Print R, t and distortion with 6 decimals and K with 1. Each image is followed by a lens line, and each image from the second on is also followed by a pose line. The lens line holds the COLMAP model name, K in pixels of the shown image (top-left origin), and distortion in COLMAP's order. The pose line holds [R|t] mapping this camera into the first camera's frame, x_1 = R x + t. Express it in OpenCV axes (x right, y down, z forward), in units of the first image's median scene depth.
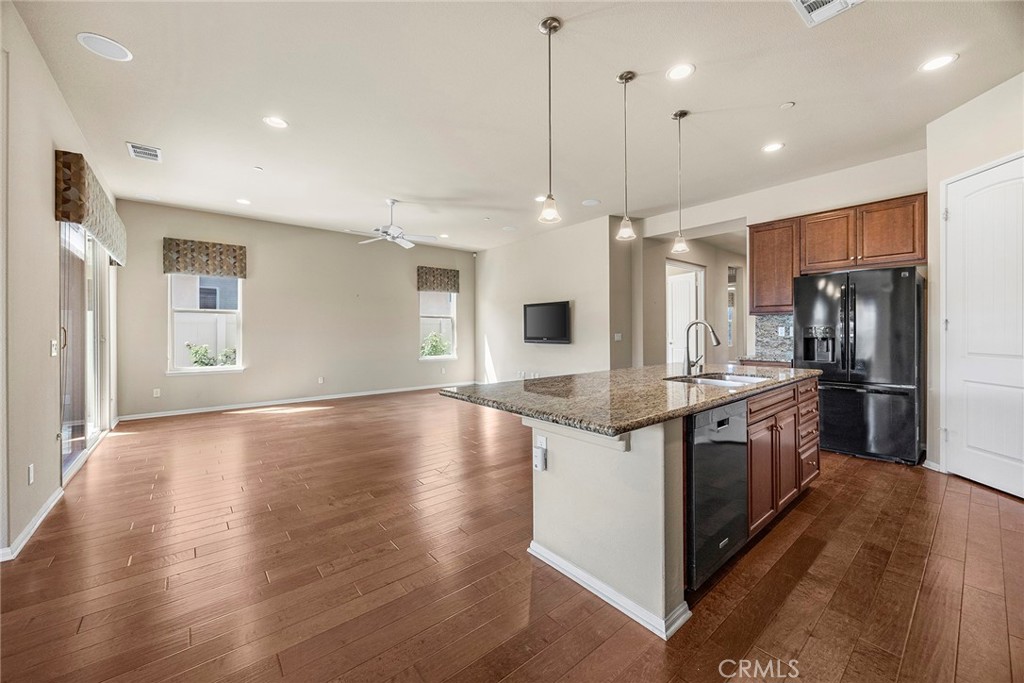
lens RADIAL K [[391.1, 0, 508.4], [0, 391.1, 333.0], [0, 0, 1]] dist [-0.011219, 0.000433]
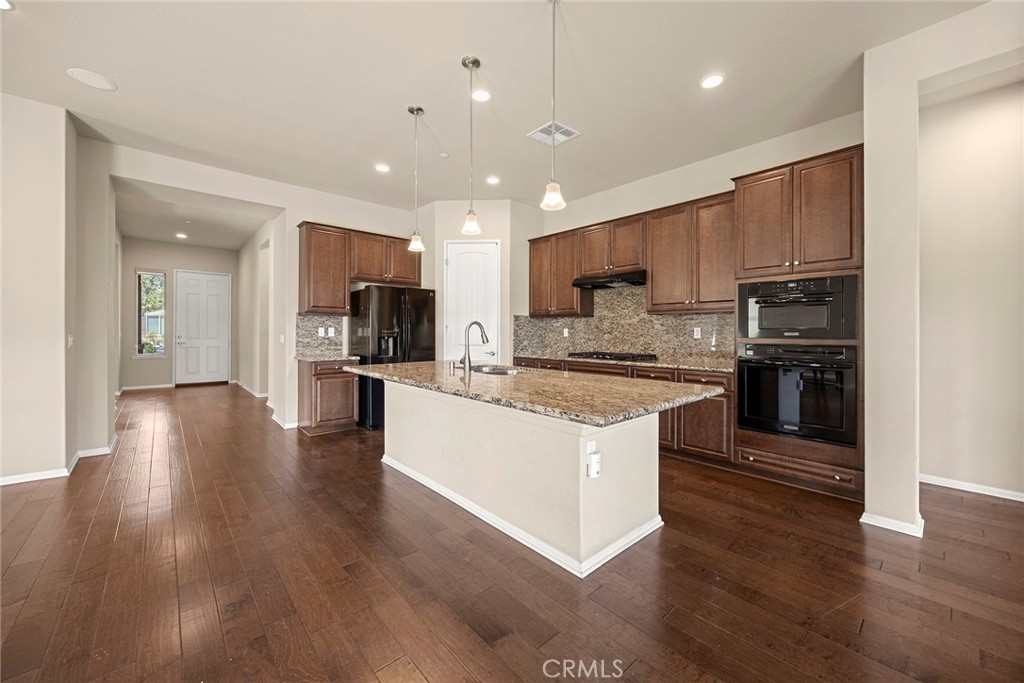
lens RADIAL K [[391.1, 0, 512.8], [0, 391.1, 334.0], [0, 0, 1]] dist [-0.011219, 0.000433]
pose [[-0.049700, -0.002168, 0.998762, -0.355625], [0.005603, 0.999981, 0.002450, 0.002112], [-0.998748, 0.005718, -0.049687, 0.517691]]
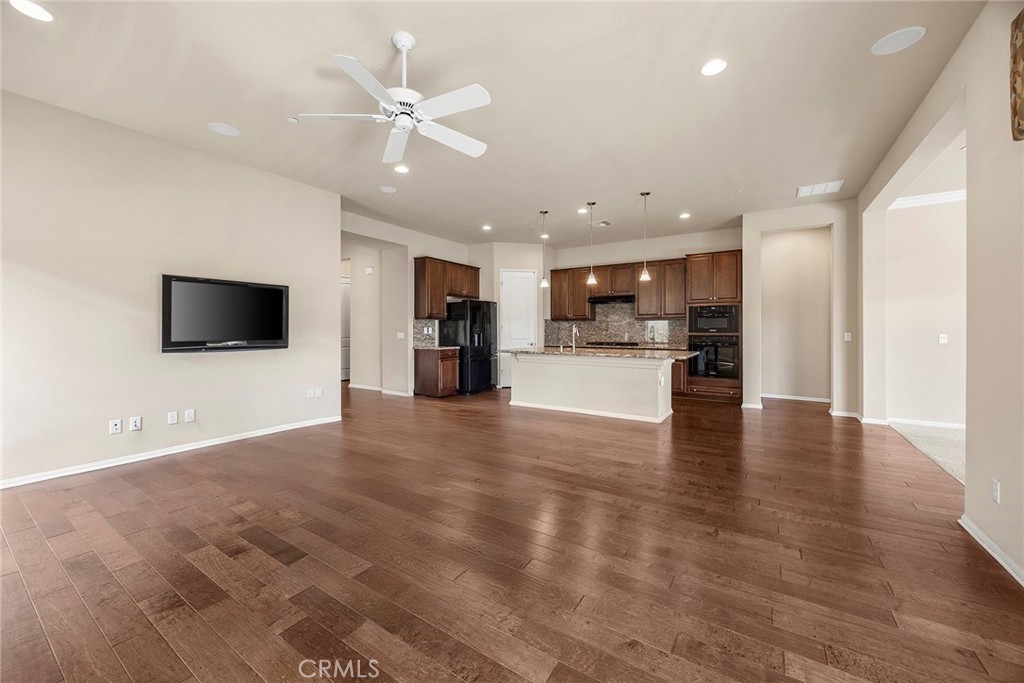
lens RADIAL K [[391.1, 0, 511.5], [0, 391.1, 335.9], [0, 0, 1]] dist [-0.011219, 0.000433]
pose [[-0.300722, -0.010731, 0.953651, -0.822618], [0.009607, 0.999852, 0.014280, -0.001008], [-0.953663, 0.013456, -0.300575, 1.094899]]
